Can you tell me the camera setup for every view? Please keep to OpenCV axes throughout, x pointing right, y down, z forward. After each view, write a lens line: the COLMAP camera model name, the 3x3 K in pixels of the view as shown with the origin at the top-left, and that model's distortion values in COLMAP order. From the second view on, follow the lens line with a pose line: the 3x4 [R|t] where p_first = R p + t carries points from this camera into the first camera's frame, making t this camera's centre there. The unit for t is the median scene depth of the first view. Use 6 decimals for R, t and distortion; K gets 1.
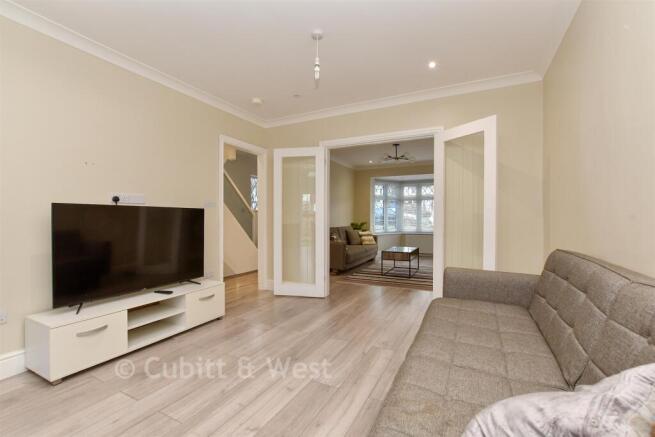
lens RADIAL K [[292.4, 0, 327.2], [0, 292.4, 219.2], [0, 0, 1]] dist [-0.003209, -0.000136]
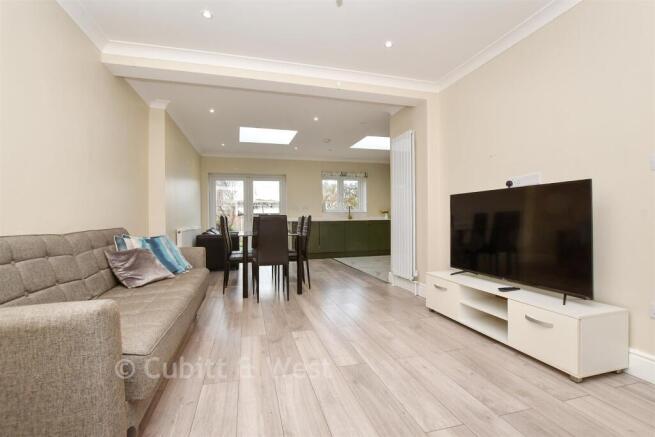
lens RADIAL K [[292.4, 0, 326.8], [0, 292.4, 218.6], [0, 0, 1]] dist [-0.003209, -0.000136]
pose [[-0.730173, 0.004278, -0.683249, 0.403497], [0.001744, 0.999989, 0.004398, 0.046858], [0.683260, 0.002020, -0.730172, 1.308502]]
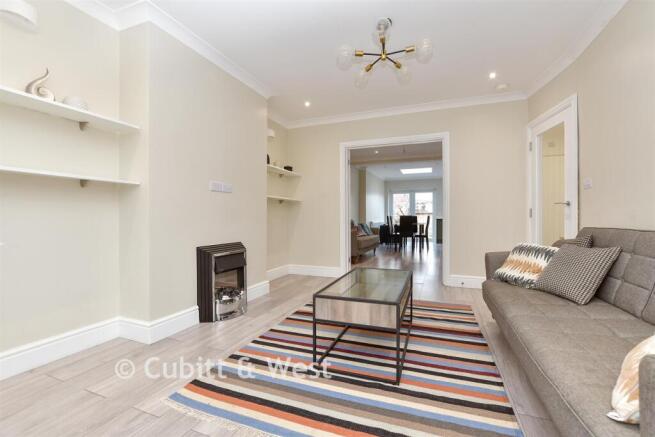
lens RADIAL K [[292.4, 0, 326.8], [0, 292.4, 218.4], [0, 0, 1]] dist [-0.003209, -0.000136]
pose [[-0.993355, -0.000253, -0.115089, 0.631337], [-0.000771, 0.999990, 0.004460, 0.047512], [0.115087, 0.004520, -0.993345, 2.235535]]
